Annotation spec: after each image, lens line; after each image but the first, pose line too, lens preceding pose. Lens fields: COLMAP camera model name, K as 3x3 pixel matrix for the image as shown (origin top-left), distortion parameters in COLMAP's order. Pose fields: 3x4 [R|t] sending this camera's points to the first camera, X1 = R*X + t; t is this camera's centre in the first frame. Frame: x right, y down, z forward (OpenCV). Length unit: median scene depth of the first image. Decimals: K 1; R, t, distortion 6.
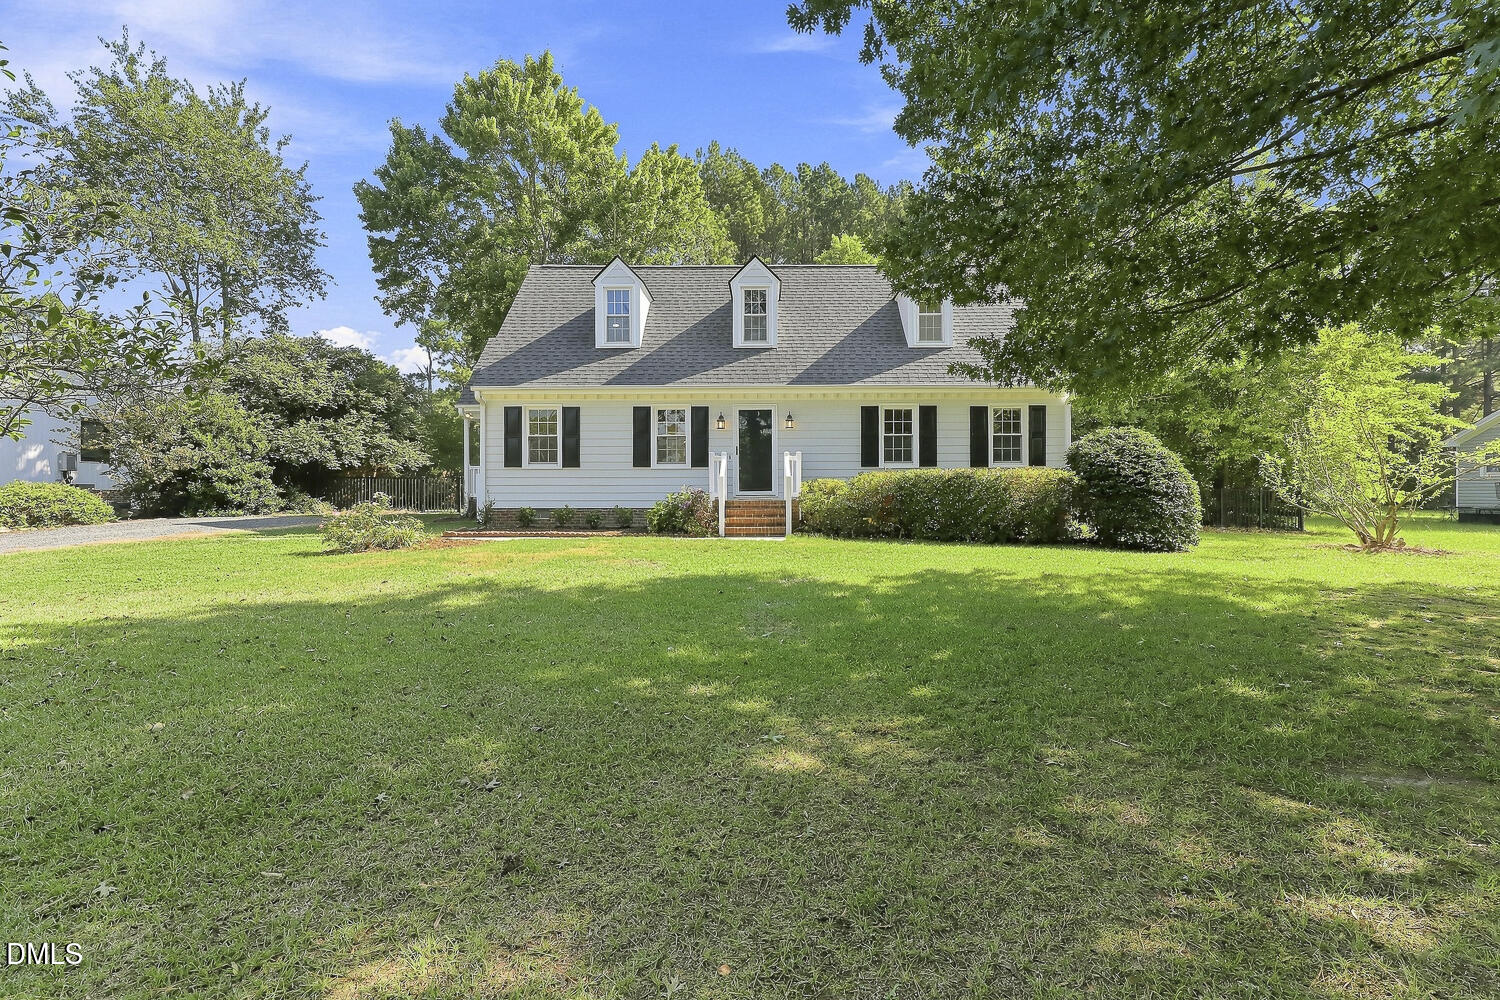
lens RADIAL K [[685.9, 0, 747.8], [0, 685.9, 491.0], [0, 0, 1]] dist [0.004136, 0.000527]
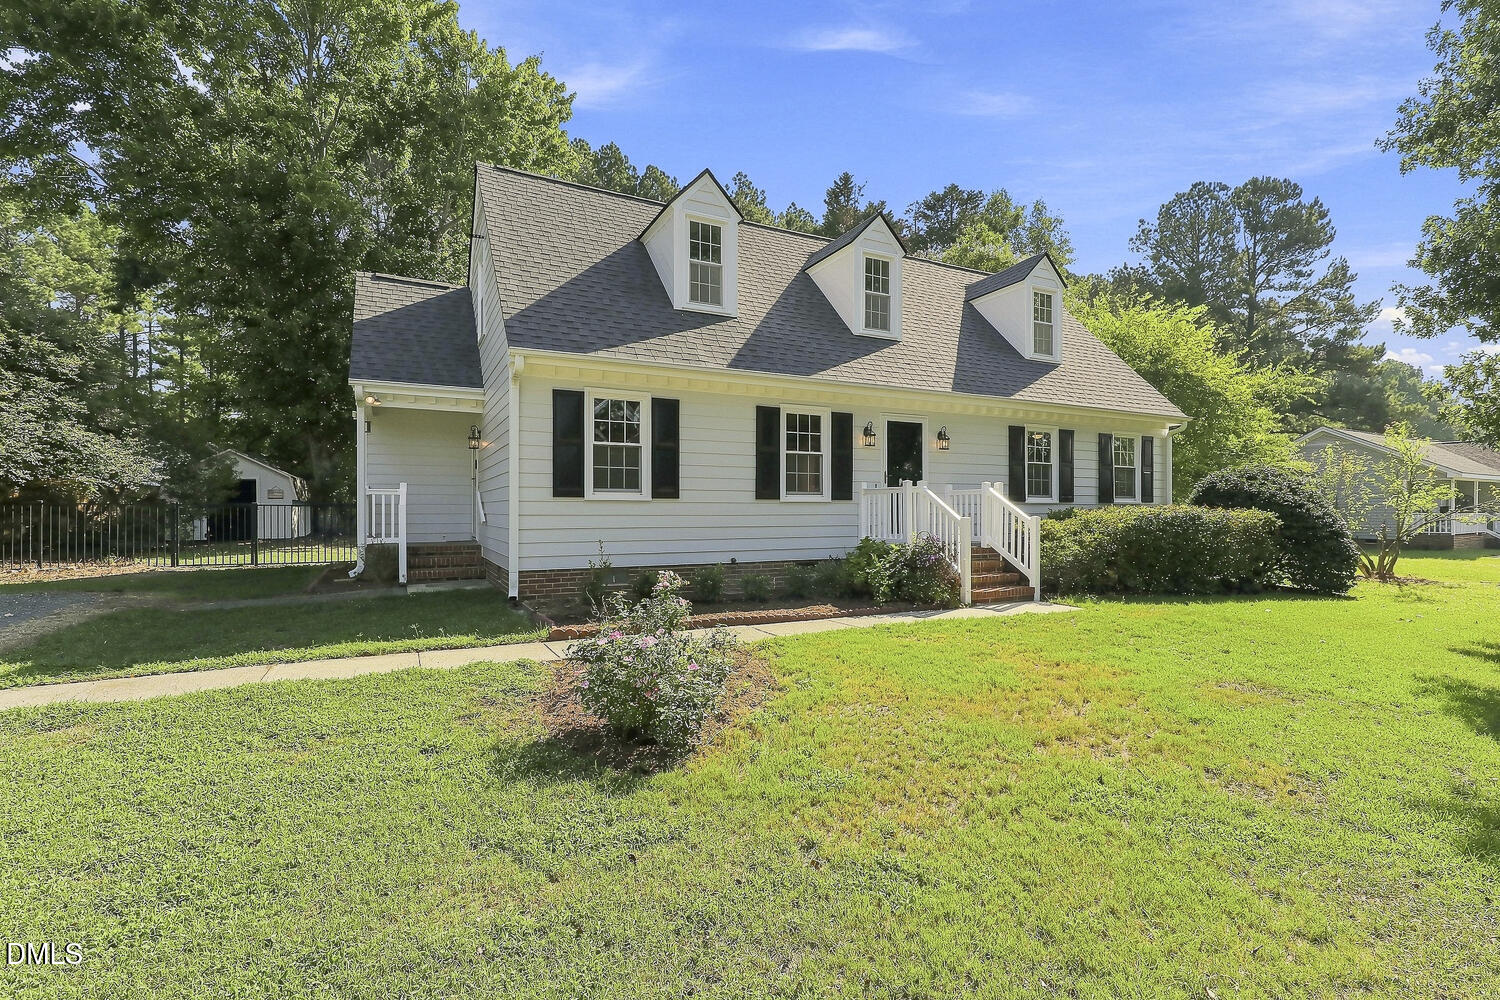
lens RADIAL K [[685.9, 0, 751.5], [0, 685.9, 509.9], [0, 0, 1]] dist [0.004136, 0.000527]
pose [[0.886414, 0.002327, 0.462887, -0.468887], [-0.002864, 0.999996, 0.000458, -0.024729], [-0.462884, -0.001732, 0.886417, 0.428204]]
